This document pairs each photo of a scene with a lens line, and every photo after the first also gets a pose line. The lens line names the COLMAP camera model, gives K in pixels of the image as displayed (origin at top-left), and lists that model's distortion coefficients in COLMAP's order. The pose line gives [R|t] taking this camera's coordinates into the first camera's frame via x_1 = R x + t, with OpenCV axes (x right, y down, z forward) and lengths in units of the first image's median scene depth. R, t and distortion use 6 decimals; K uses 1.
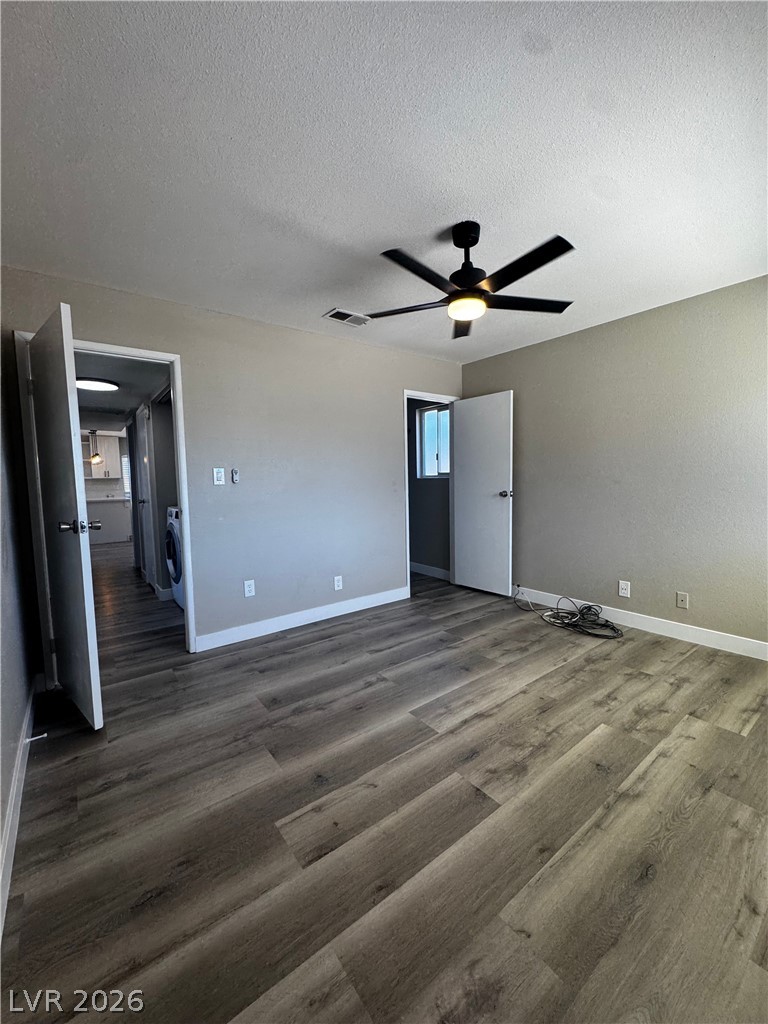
lens RADIAL K [[413.4, 0, 387.8], [0, 413.4, 508.8], [0, 0, 1]] dist [-0.003303, 0.000190]
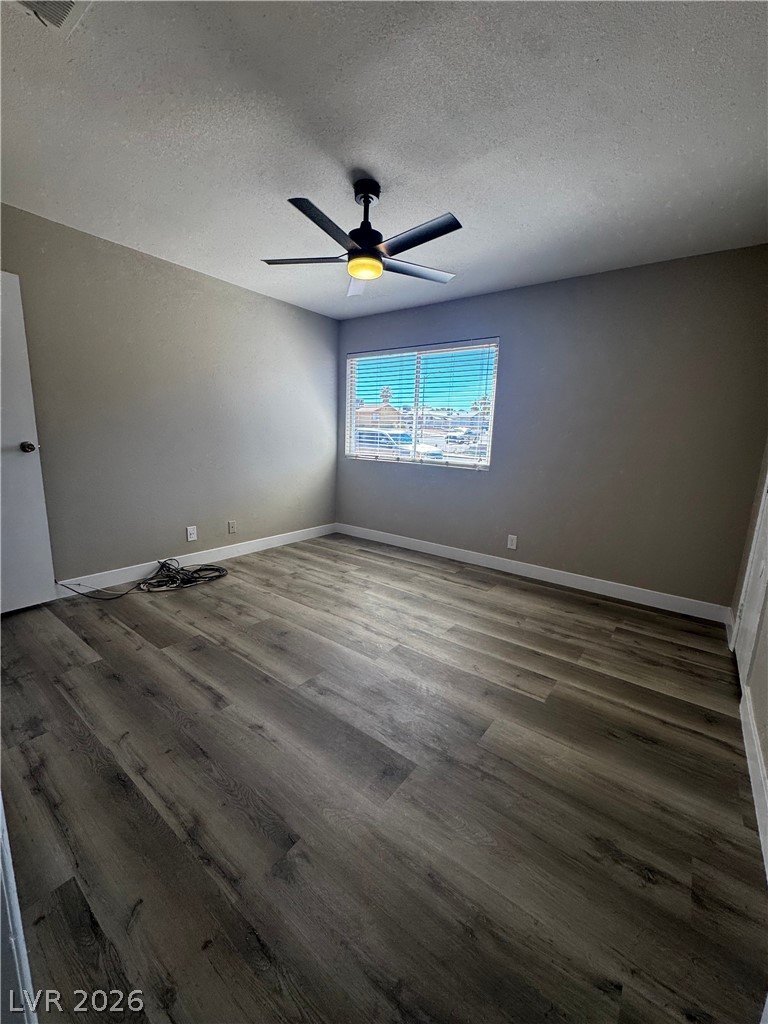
lens RADIAL K [[413.4, 0, 379.4], [0, 413.4, 515.2], [0, 0, 1]] dist [-0.003303, 0.000190]
pose [[-0.258713, -0.175319, 0.949911, -0.634959], [0.042709, 0.980353, 0.192570, -0.044089], [-0.965010, 0.090390, -0.246142, 0.883135]]
